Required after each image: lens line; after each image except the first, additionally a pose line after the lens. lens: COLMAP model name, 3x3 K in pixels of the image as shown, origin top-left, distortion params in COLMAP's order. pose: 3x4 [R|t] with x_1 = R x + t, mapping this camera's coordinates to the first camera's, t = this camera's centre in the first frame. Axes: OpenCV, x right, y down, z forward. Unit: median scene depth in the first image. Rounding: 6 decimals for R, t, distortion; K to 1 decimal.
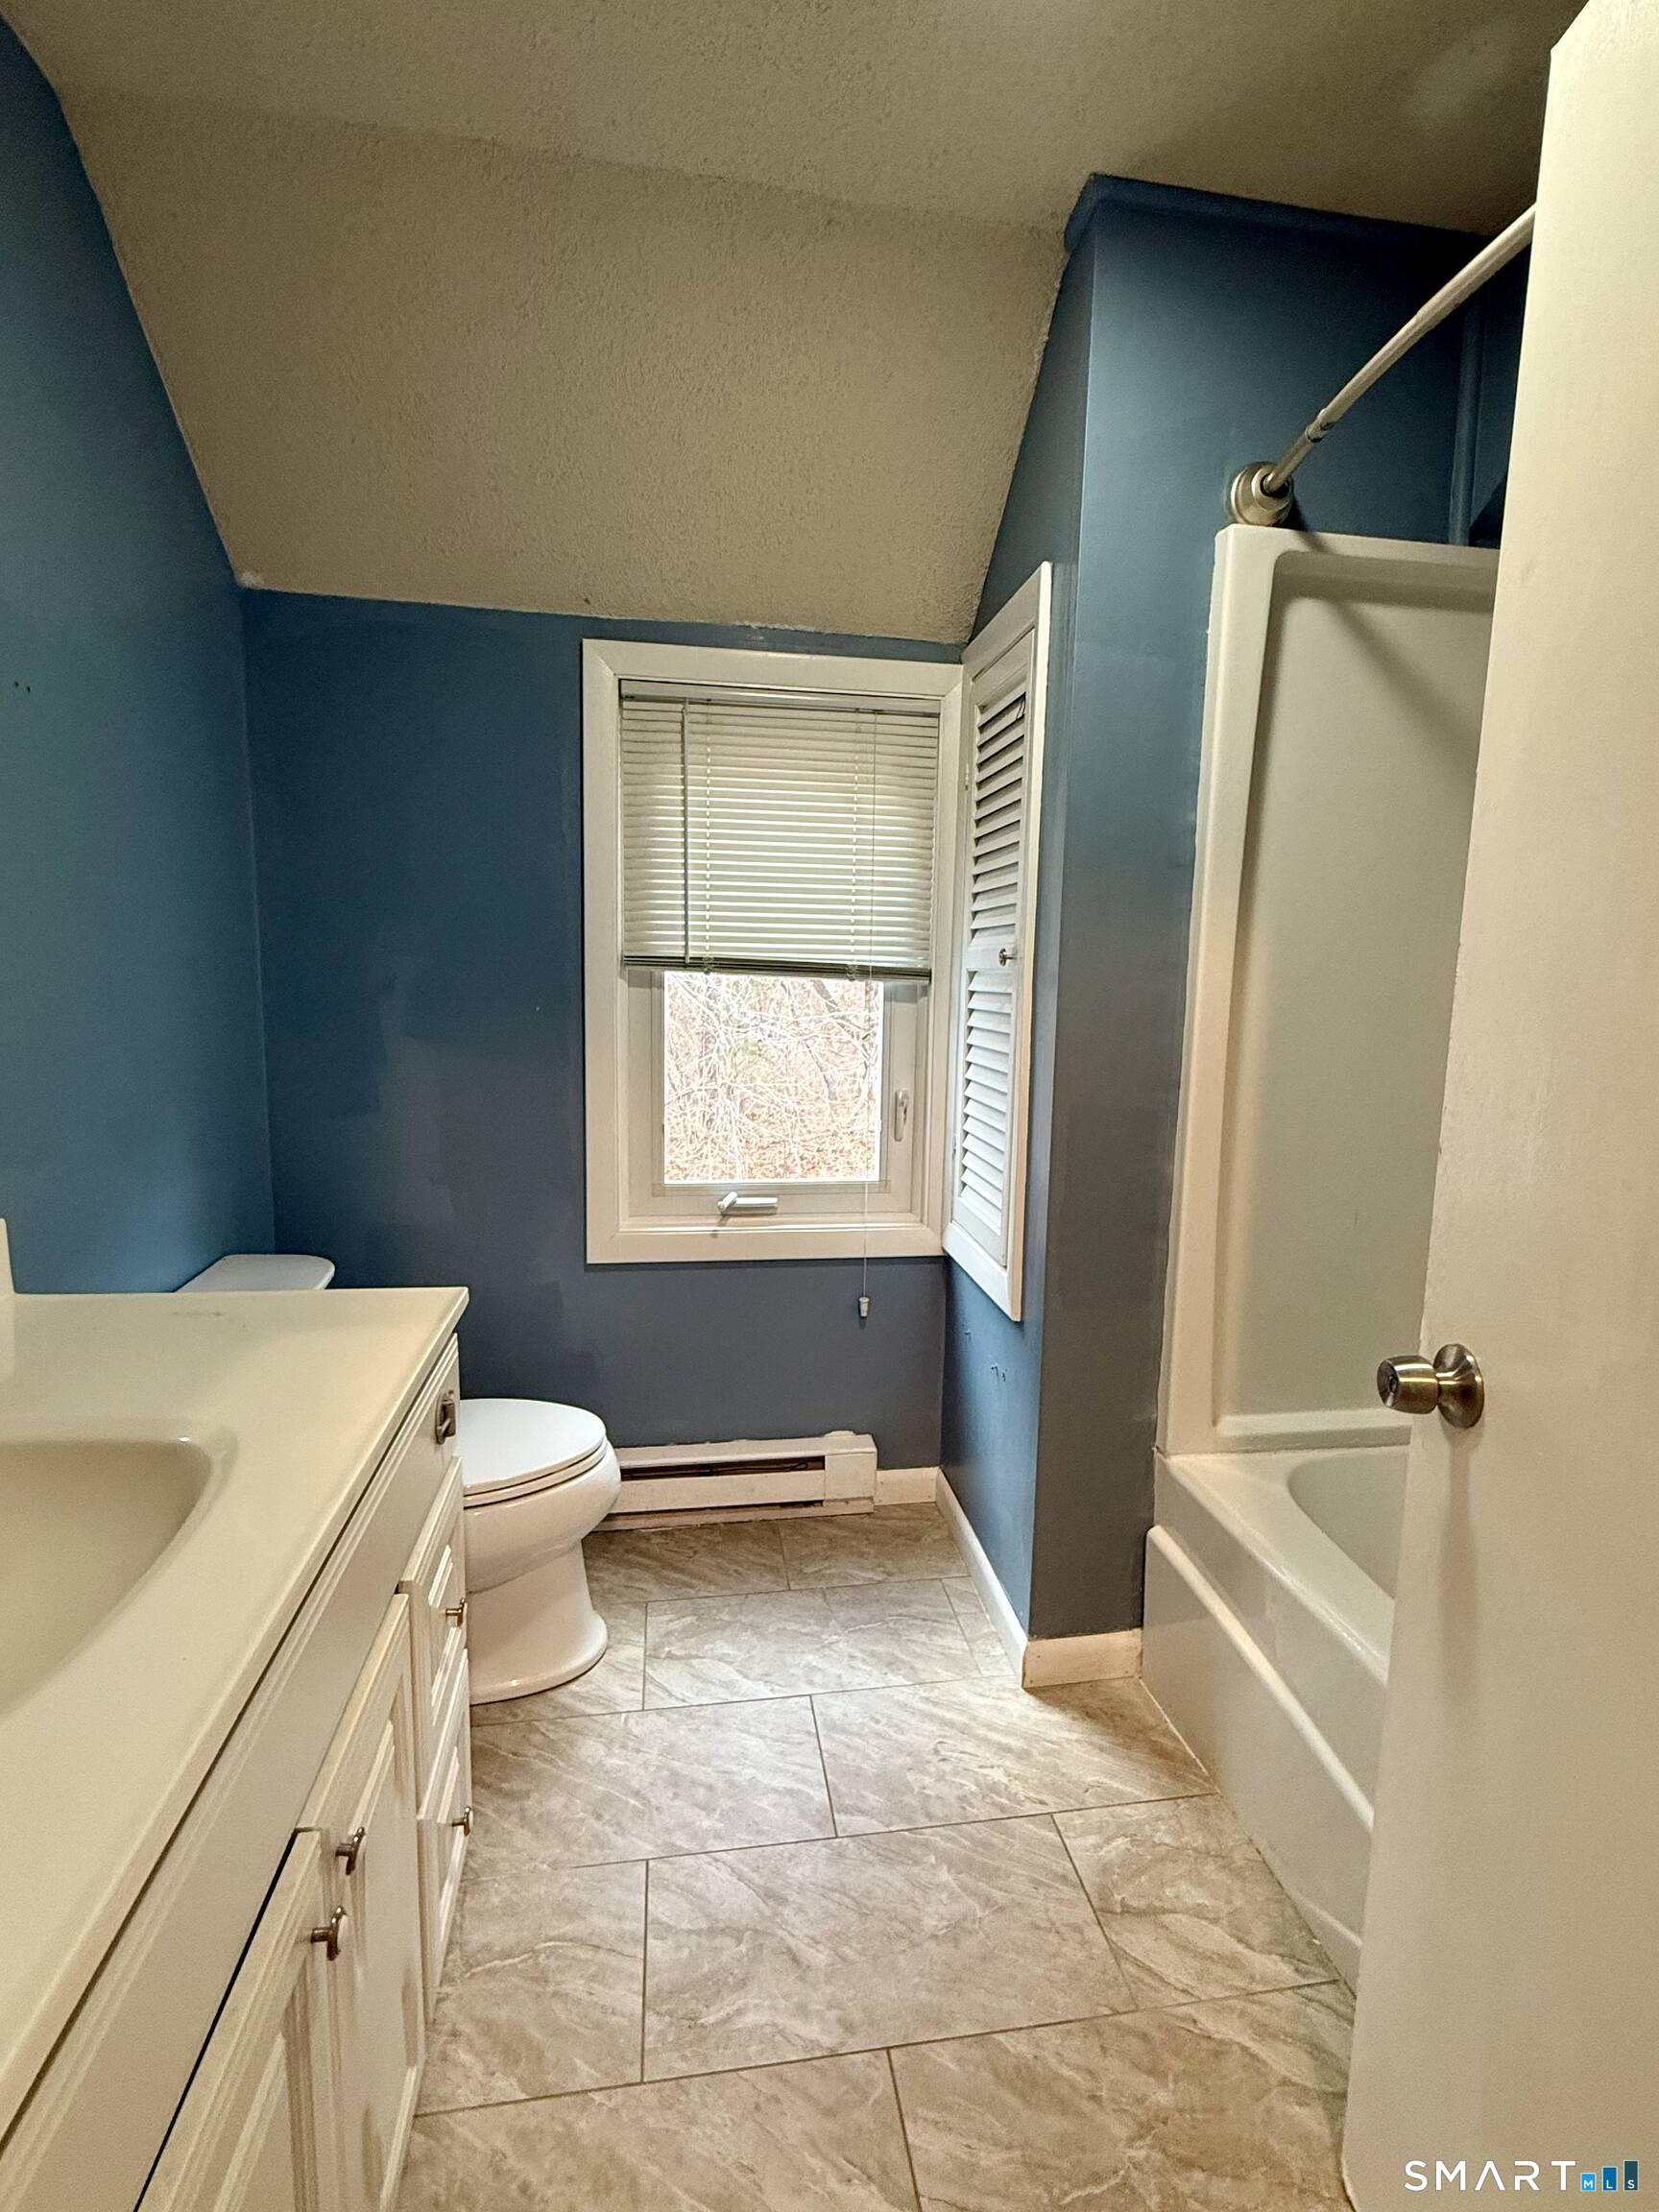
lens RADIAL K [[1037.2, 0, 829.5], [0, 1037.2, 1107.4], [0, 0, 1]] dist [0.001155, -0.000967]
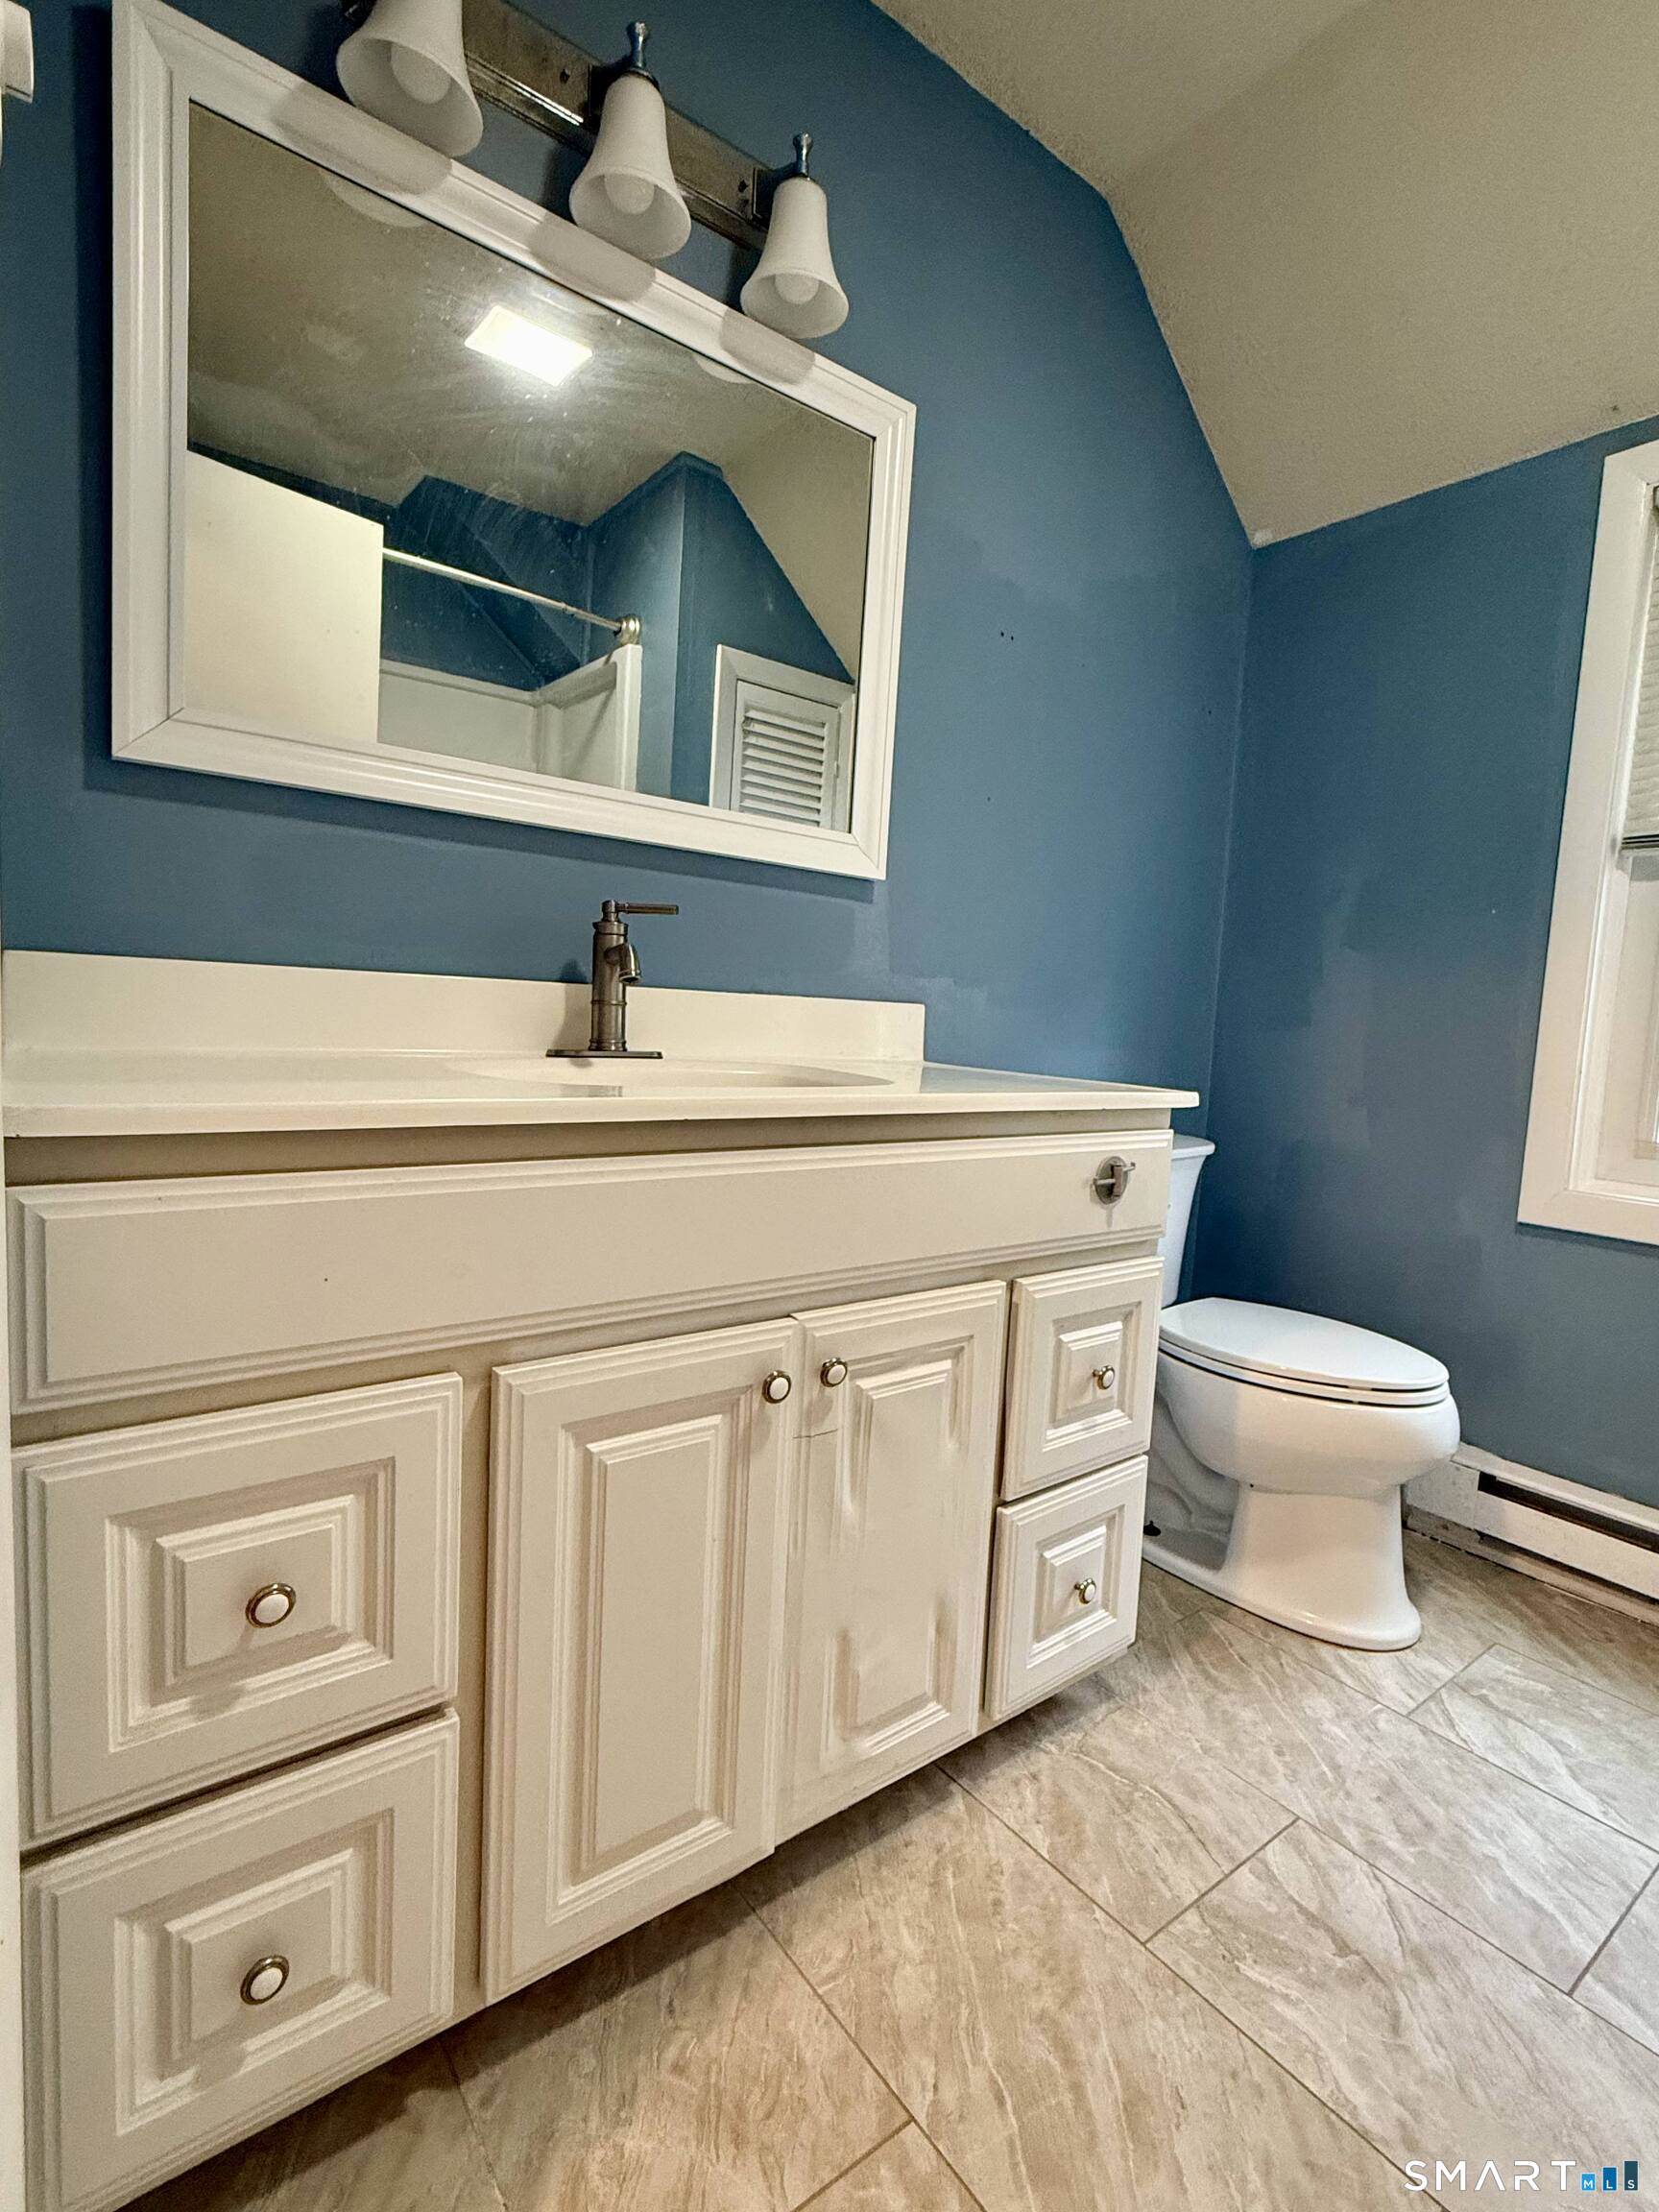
lens RADIAL K [[1037.2, 0, 829.8], [0, 1037.2, 1102.2], [0, 0, 1]] dist [0.001155, -0.000967]
pose [[0.476092, 0.077719, -0.875954, 0.305790], [-0.158702, 0.987326, 0.001344, 0.202079], [0.864957, 0.138376, 0.482392, 0.179970]]
